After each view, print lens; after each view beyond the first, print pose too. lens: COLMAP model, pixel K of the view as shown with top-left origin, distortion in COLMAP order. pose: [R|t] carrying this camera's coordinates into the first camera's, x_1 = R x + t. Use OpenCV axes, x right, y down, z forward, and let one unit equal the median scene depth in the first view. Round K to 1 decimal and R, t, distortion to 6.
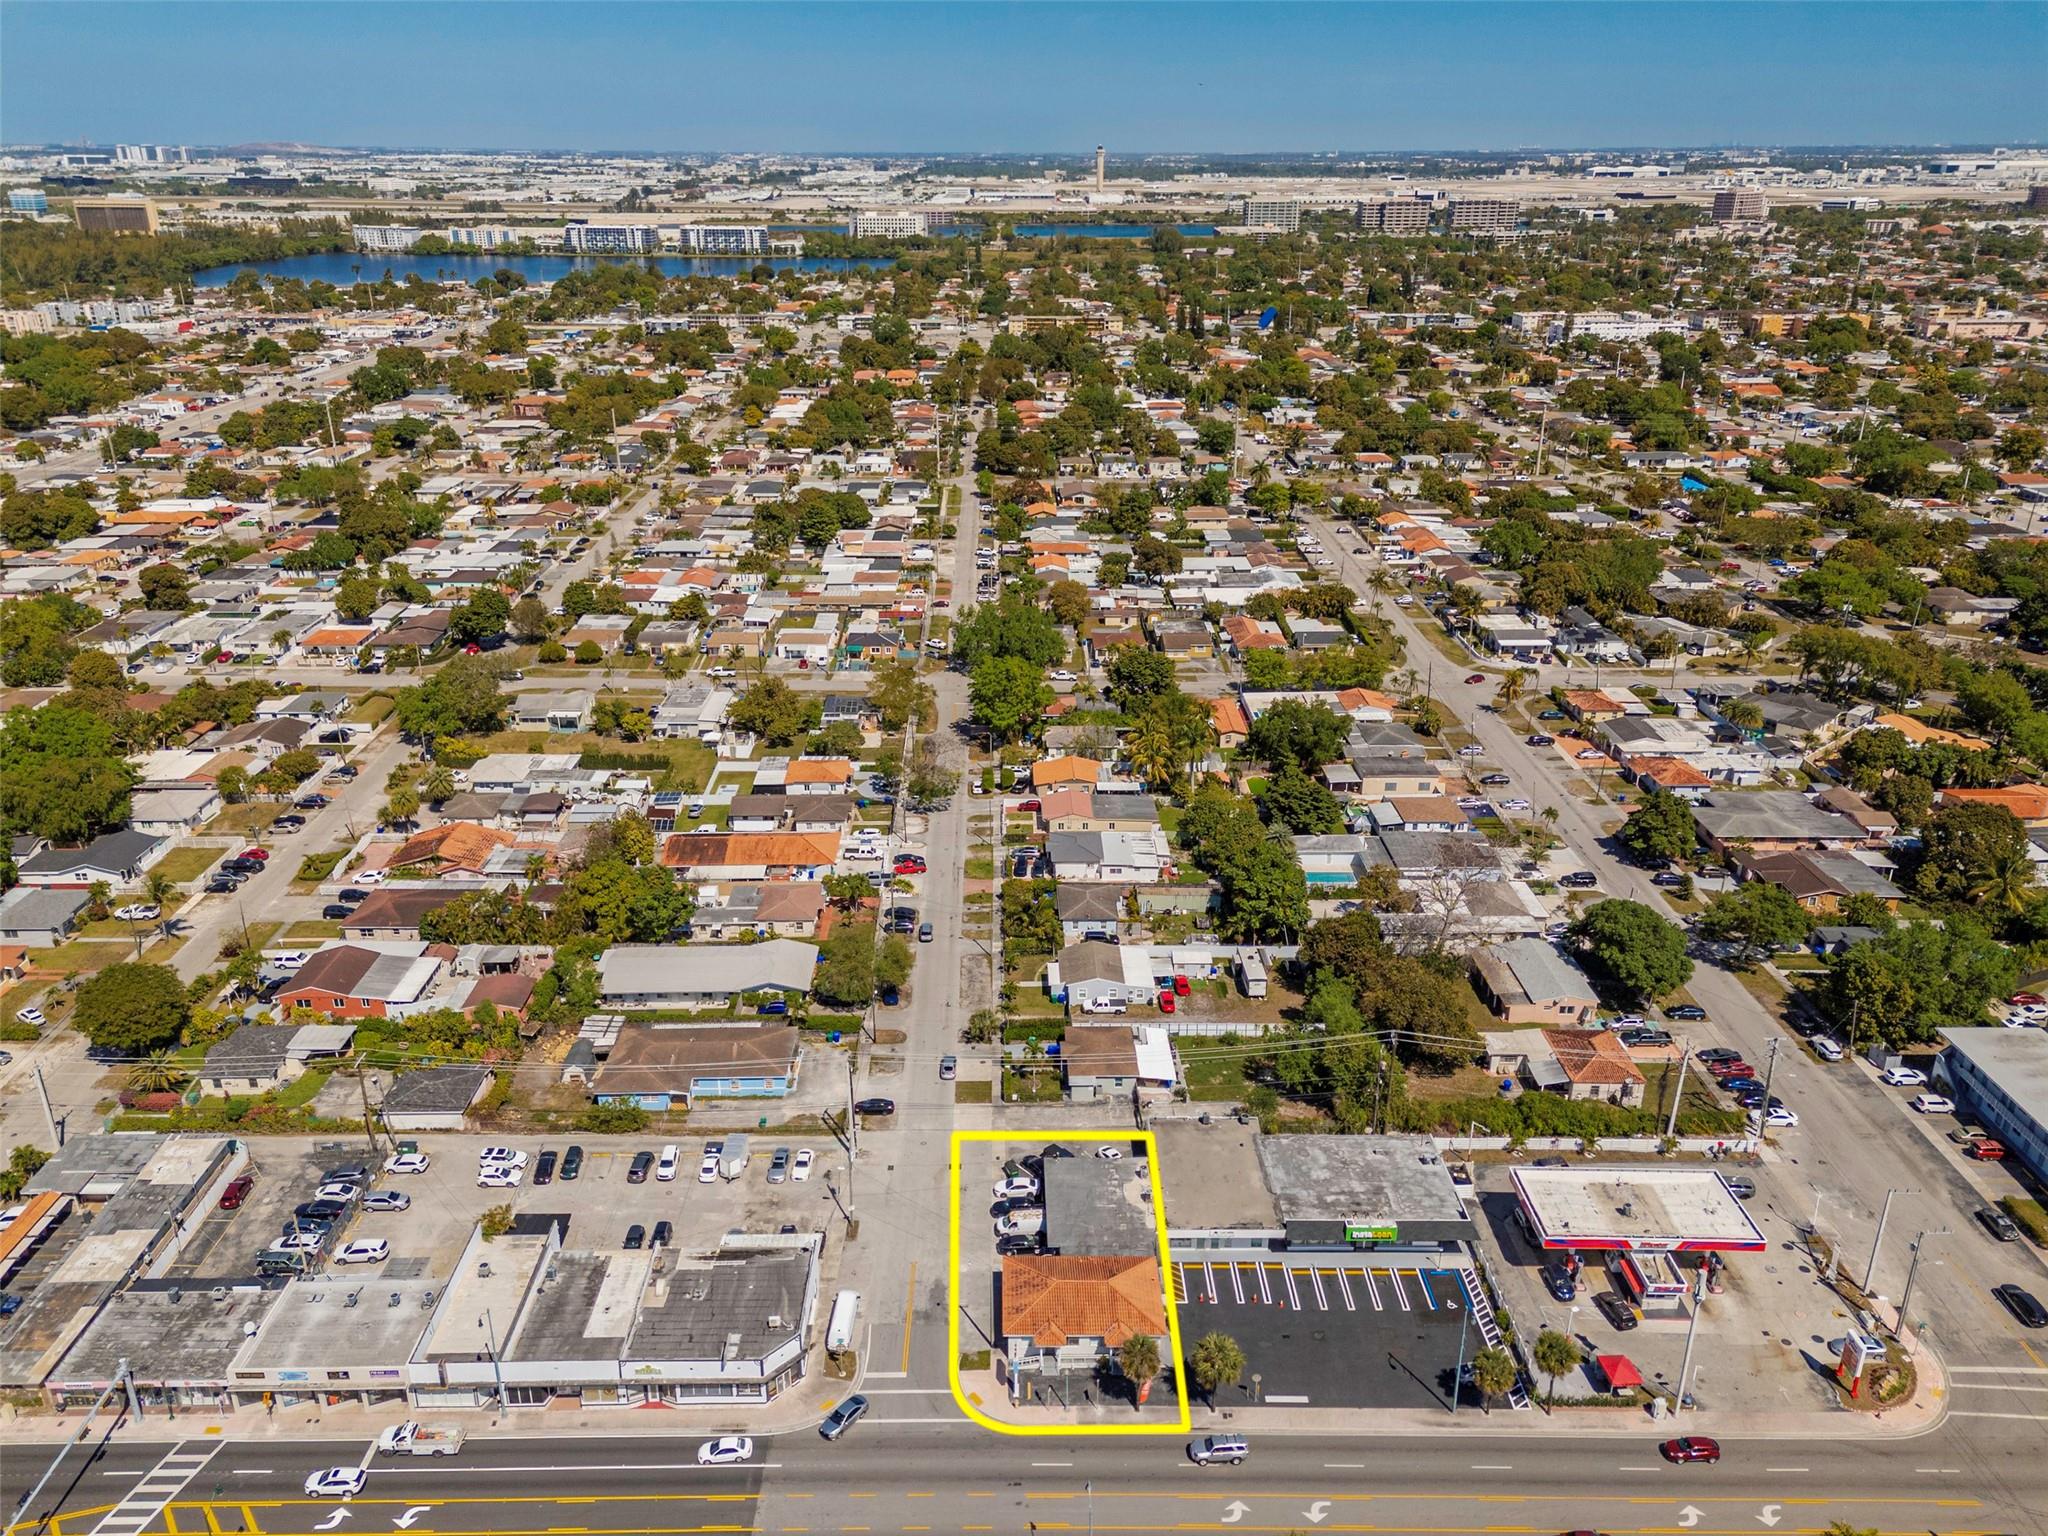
lens RADIAL K [[1521.0, 0, 996.0], [0, 1521.0, 770.4], [0, 0, 1]] dist [0.146406, -0.124207]
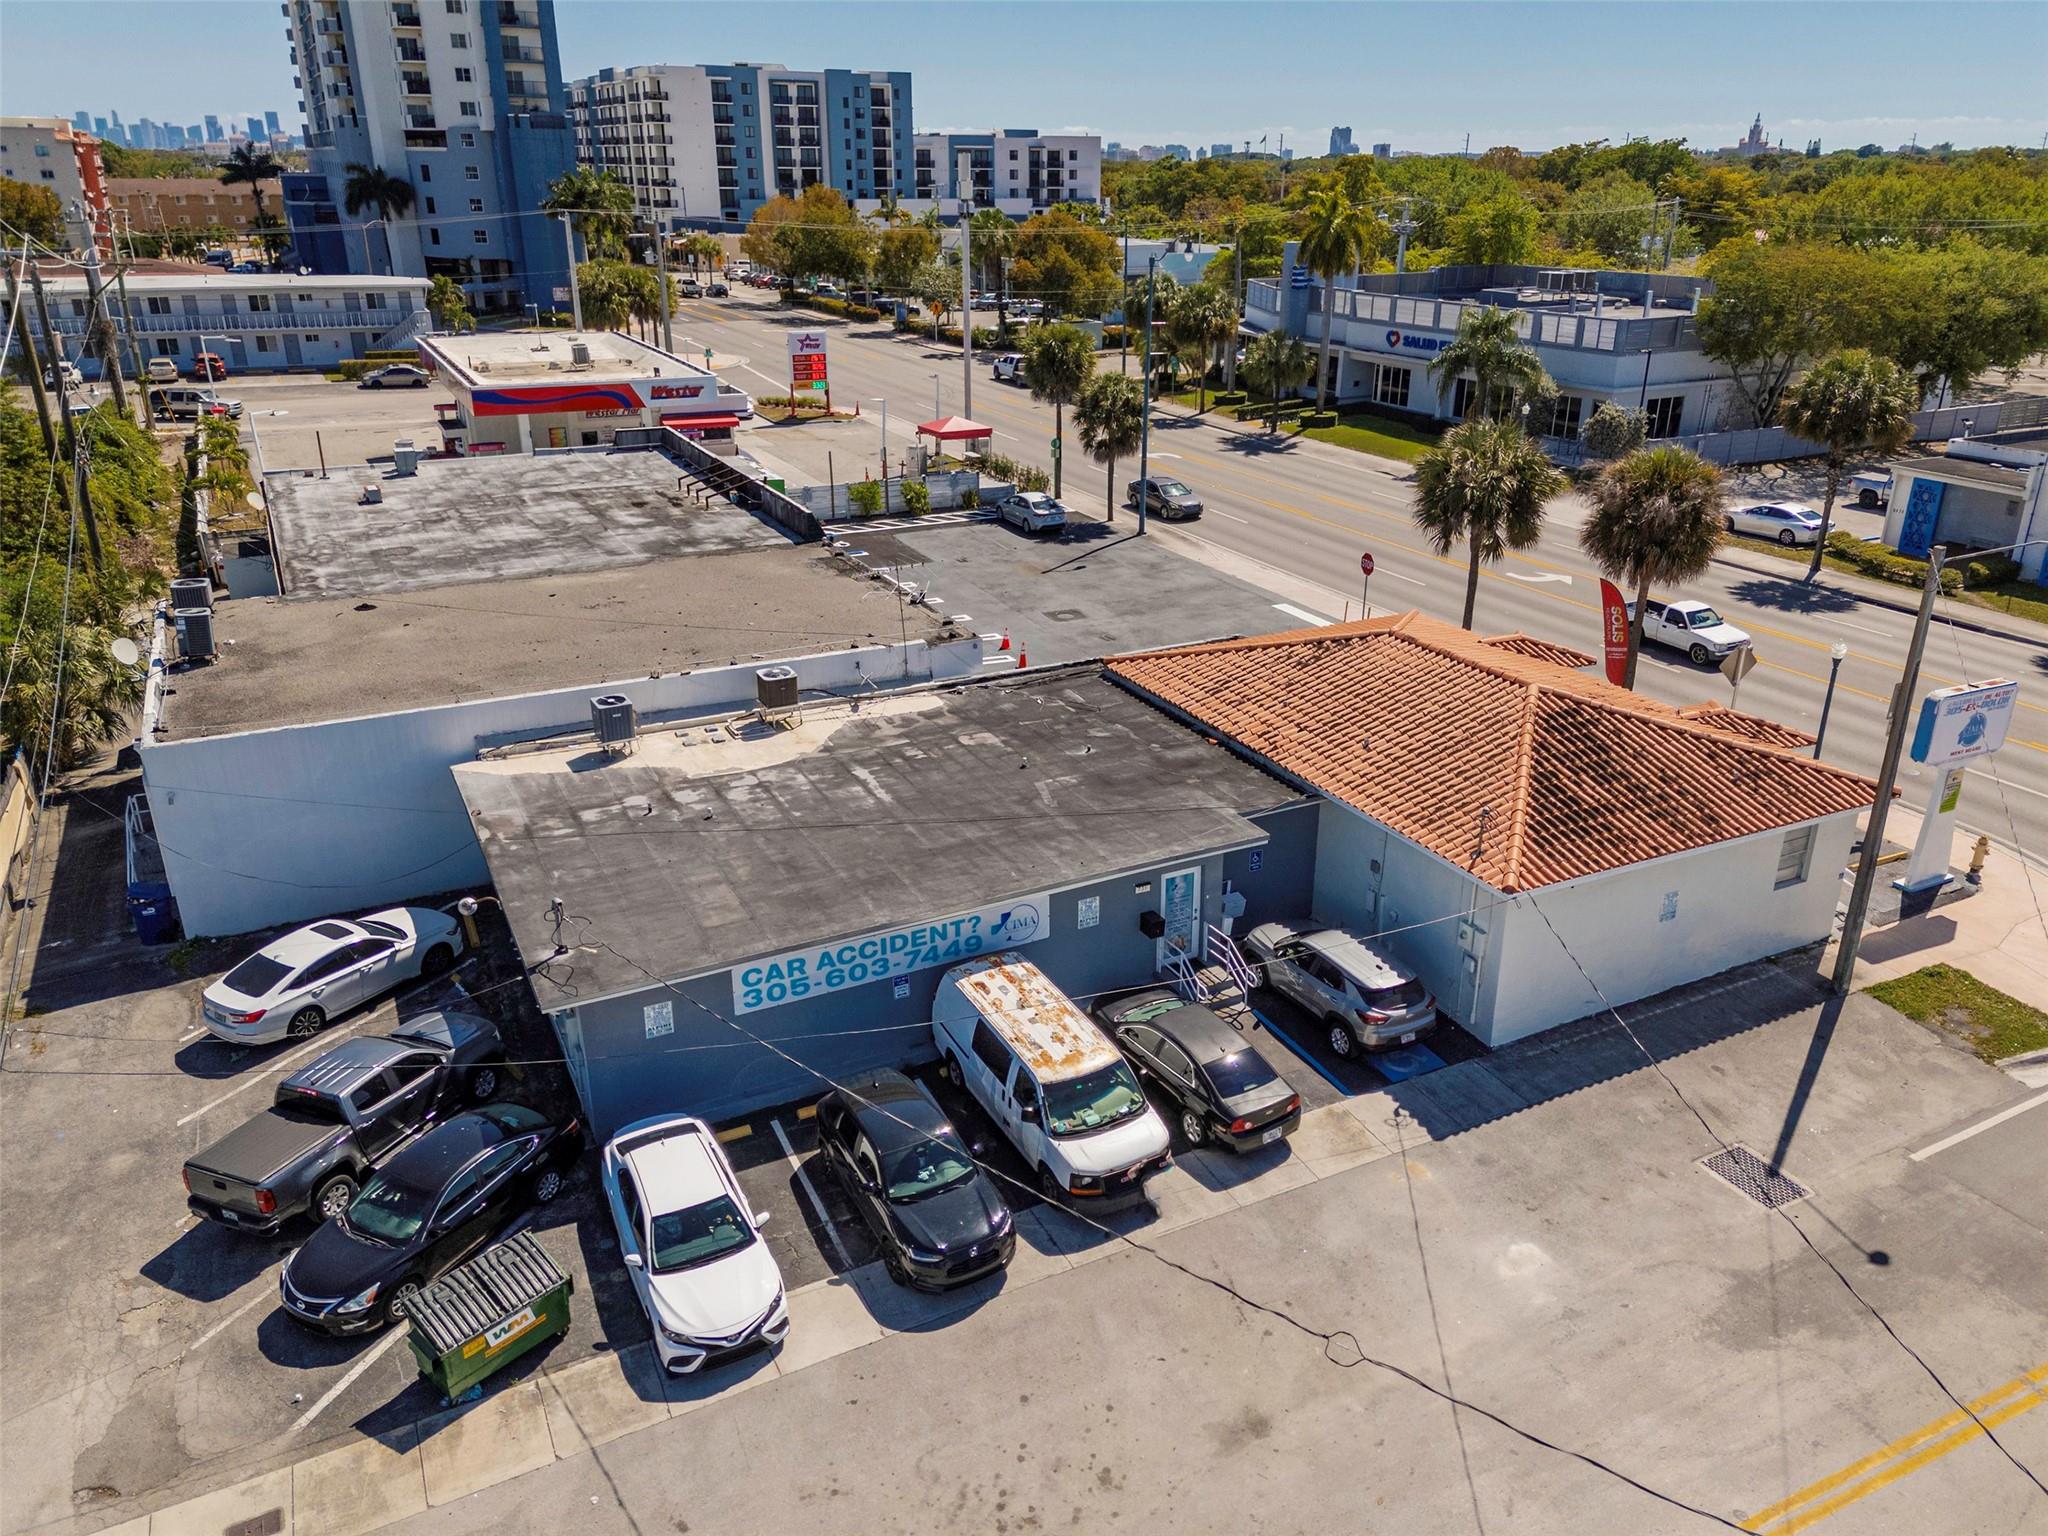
lens RADIAL K [[1515.7, 0, 1019.0], [0, 1515.7, 735.3], [0, 0, 1]] dist [0.176720, -0.176000]
pose [[-0.465659, -0.308094, 0.829603, -0.090786], [0.330012, 0.809367, 0.485816, 0.149364], [-0.821130, 0.500003, -0.275214, 0.856170]]
